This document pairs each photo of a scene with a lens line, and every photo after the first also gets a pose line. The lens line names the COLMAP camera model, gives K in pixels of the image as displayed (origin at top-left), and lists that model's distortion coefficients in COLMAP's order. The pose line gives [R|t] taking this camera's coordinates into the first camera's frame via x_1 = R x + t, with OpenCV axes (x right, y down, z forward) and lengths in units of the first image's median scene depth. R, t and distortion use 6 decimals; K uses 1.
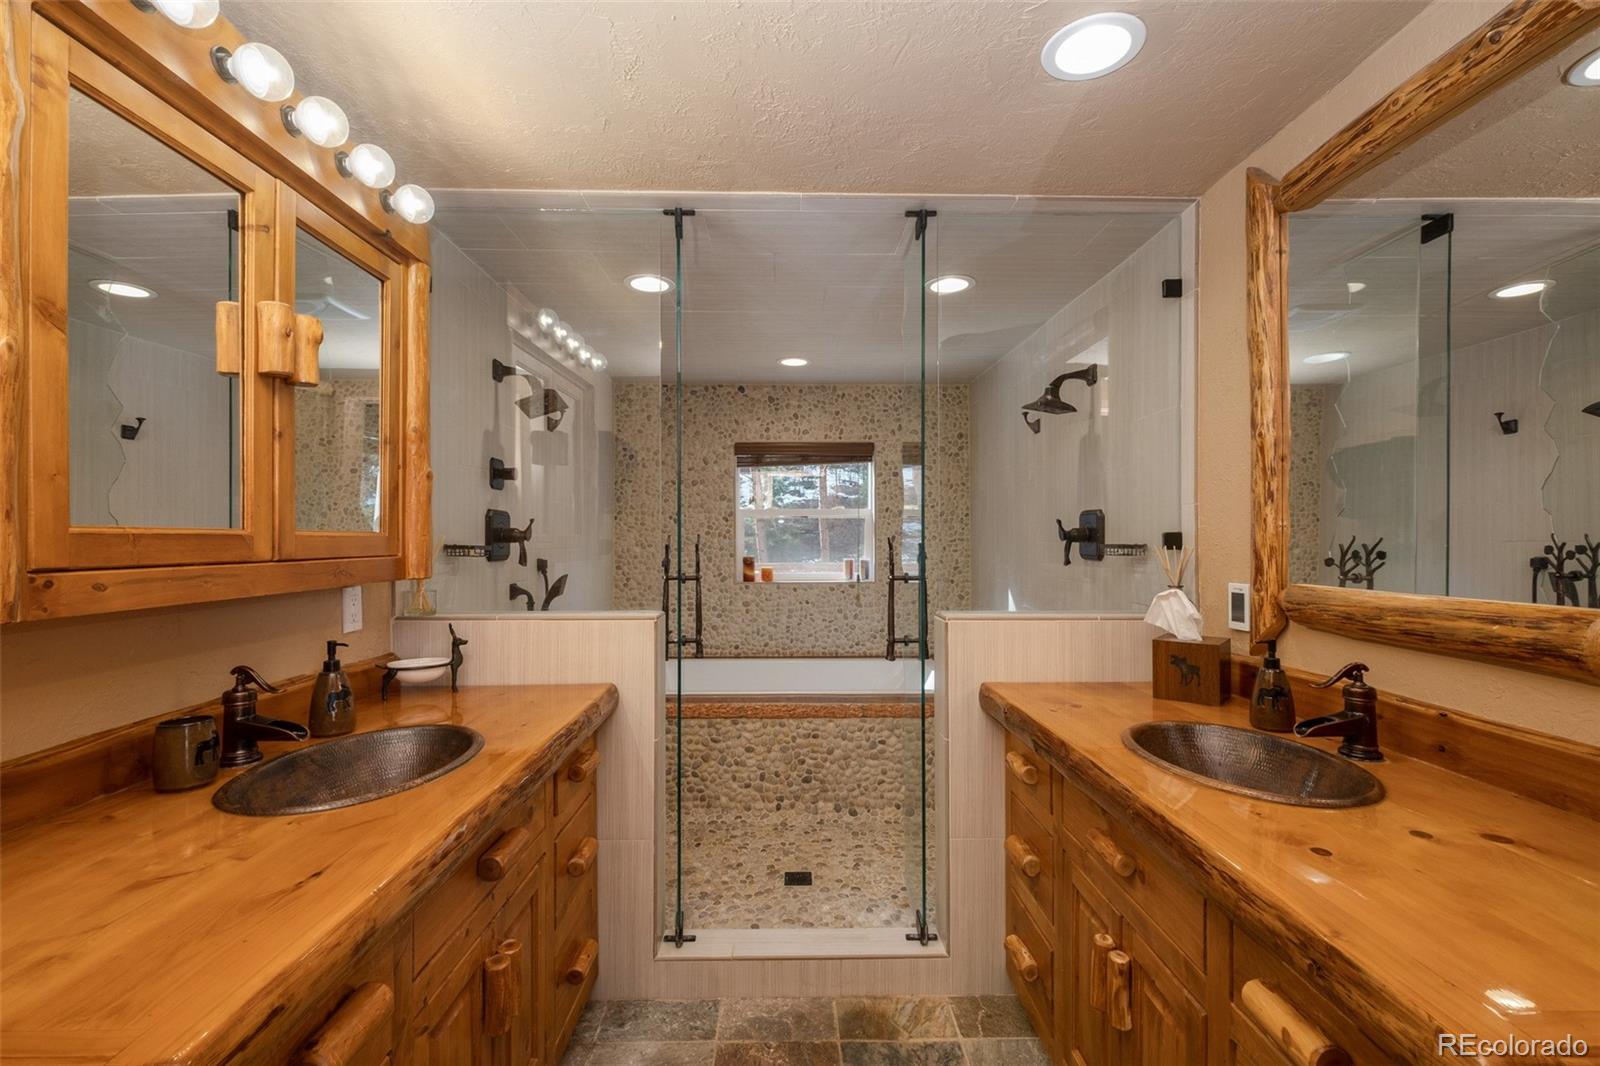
lens RADIAL K [[698.6, 0, 800.0], [0, 698.6, 536.4], [0, 0, 1]] dist [0.003668, -0.004656]
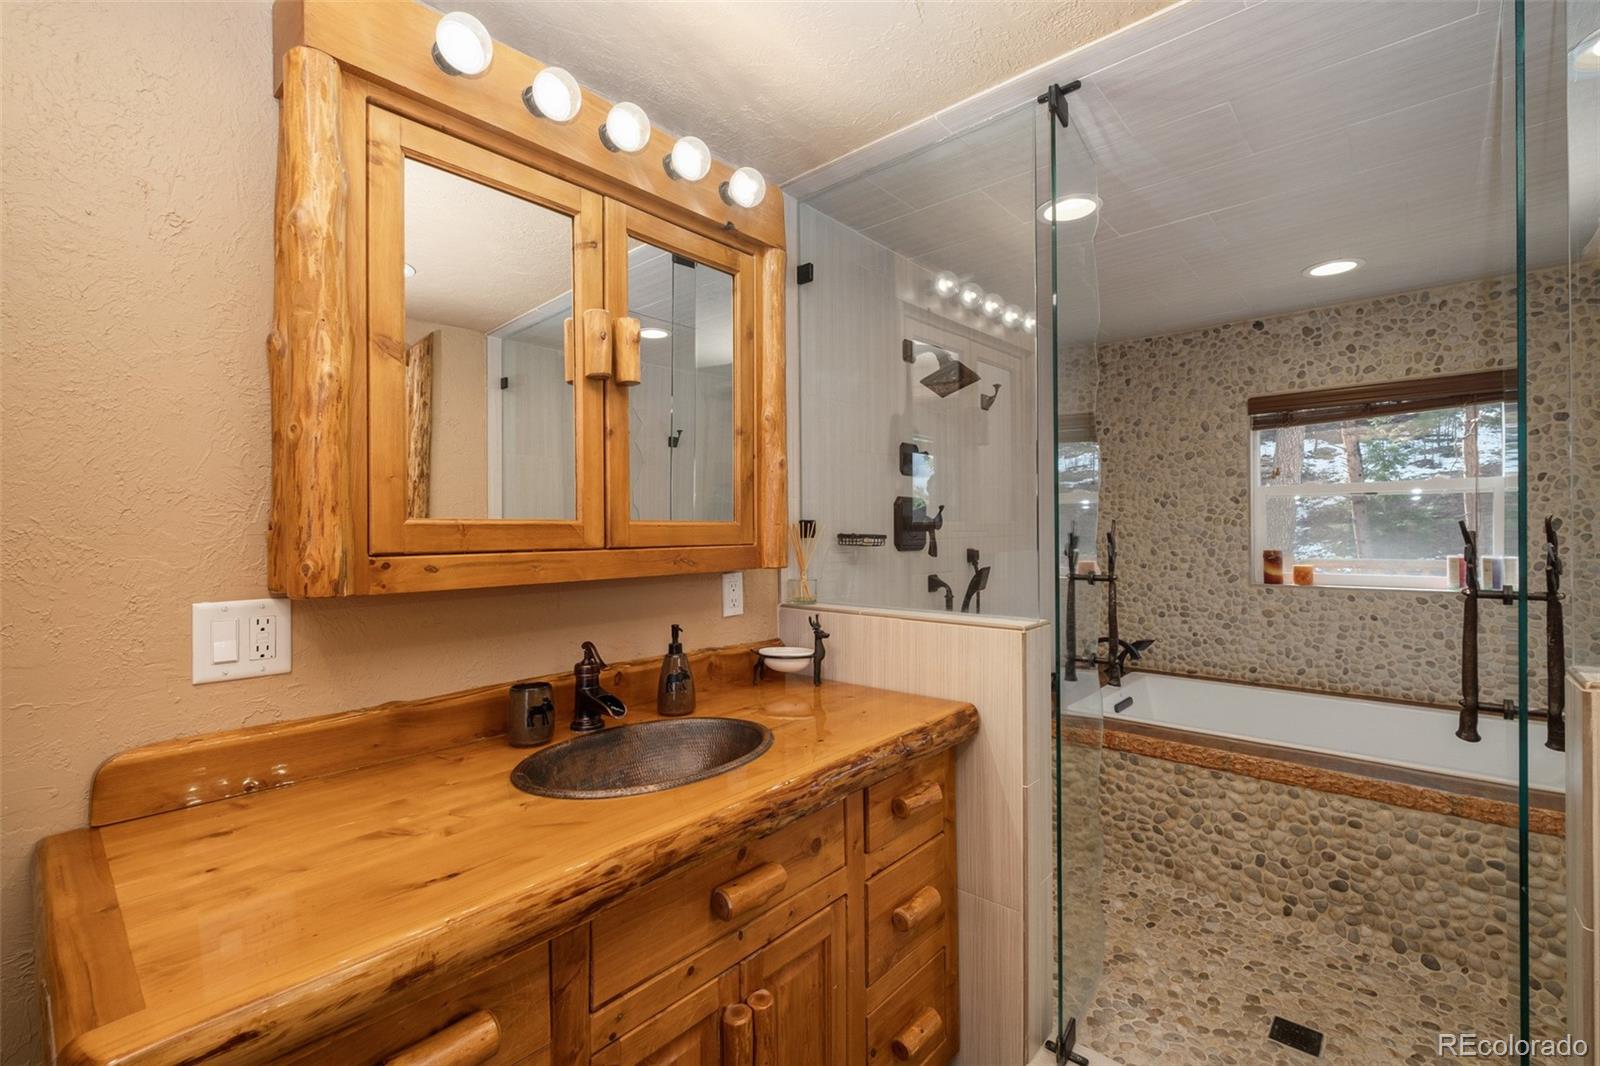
lens RADIAL K [[698.6, 0, 795.5], [0, 698.6, 530.7], [0, 0, 1]] dist [0.003668, -0.004656]
pose [[0.735023, -0.002691, -0.678036, 0.101828], [0.007767, 0.999960, 0.004451, 0.002189], [0.677997, -0.008538, 0.735015, 0.199871]]
